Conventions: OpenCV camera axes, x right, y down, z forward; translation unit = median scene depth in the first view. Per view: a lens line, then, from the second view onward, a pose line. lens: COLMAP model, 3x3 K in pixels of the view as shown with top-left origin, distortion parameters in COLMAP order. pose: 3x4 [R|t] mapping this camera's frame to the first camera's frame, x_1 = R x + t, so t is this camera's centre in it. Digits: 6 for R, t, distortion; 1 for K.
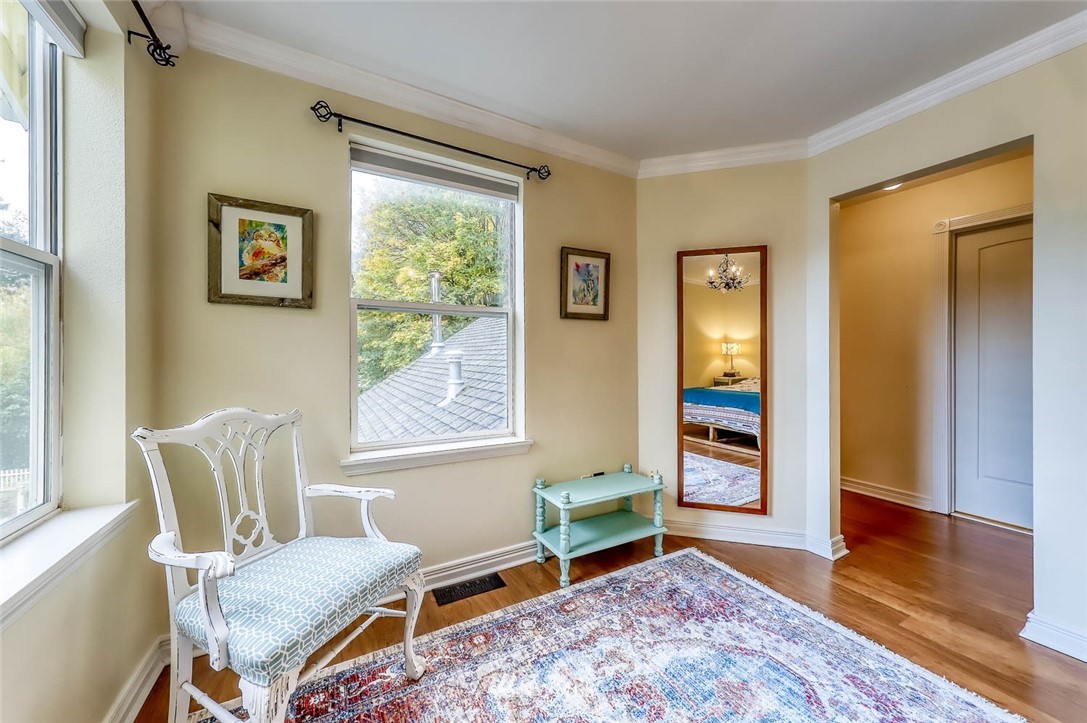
lens RADIAL K [[384.0, 0, 540.6], [0, 384.0, 360.2], [0, 0, 1]] dist [0.002679, -0.000222]
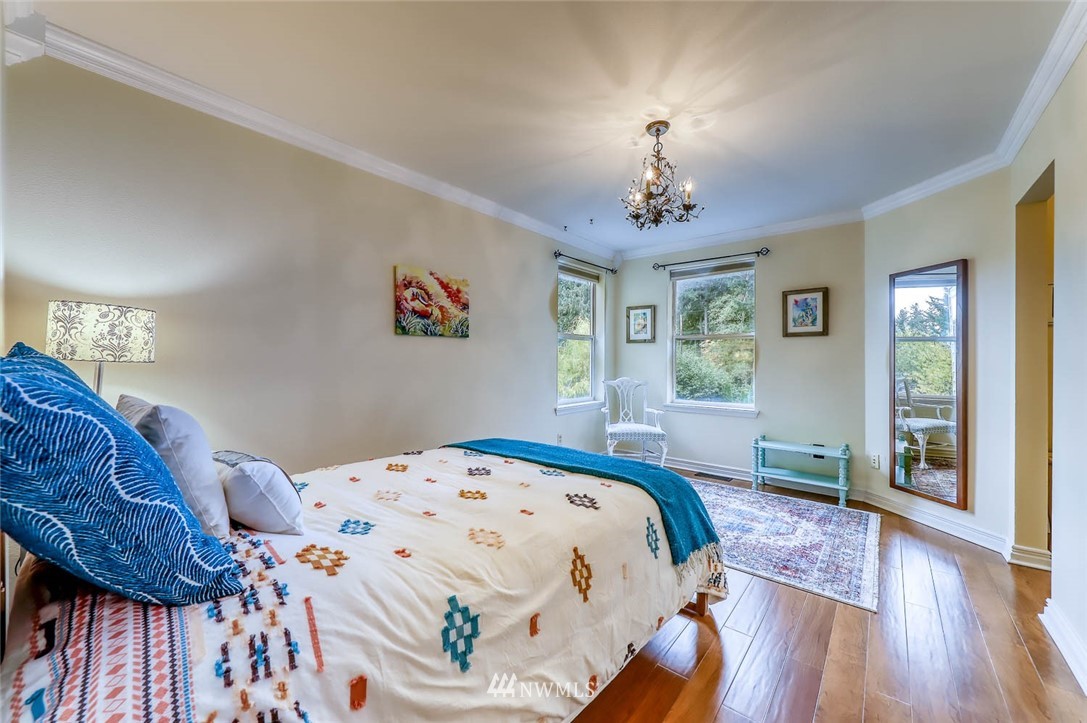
lens RADIAL K [[424.3, 0, 544.6], [0, 424.3, 361.0], [0, 0, 1]] dist [0.000105, 0.000007]
pose [[0.372126, 0.003014, -0.928178, 1.383613], [-0.008437, 0.999964, -0.000136, -0.003146], [0.928144, 0.007882, 0.372138, -0.581566]]
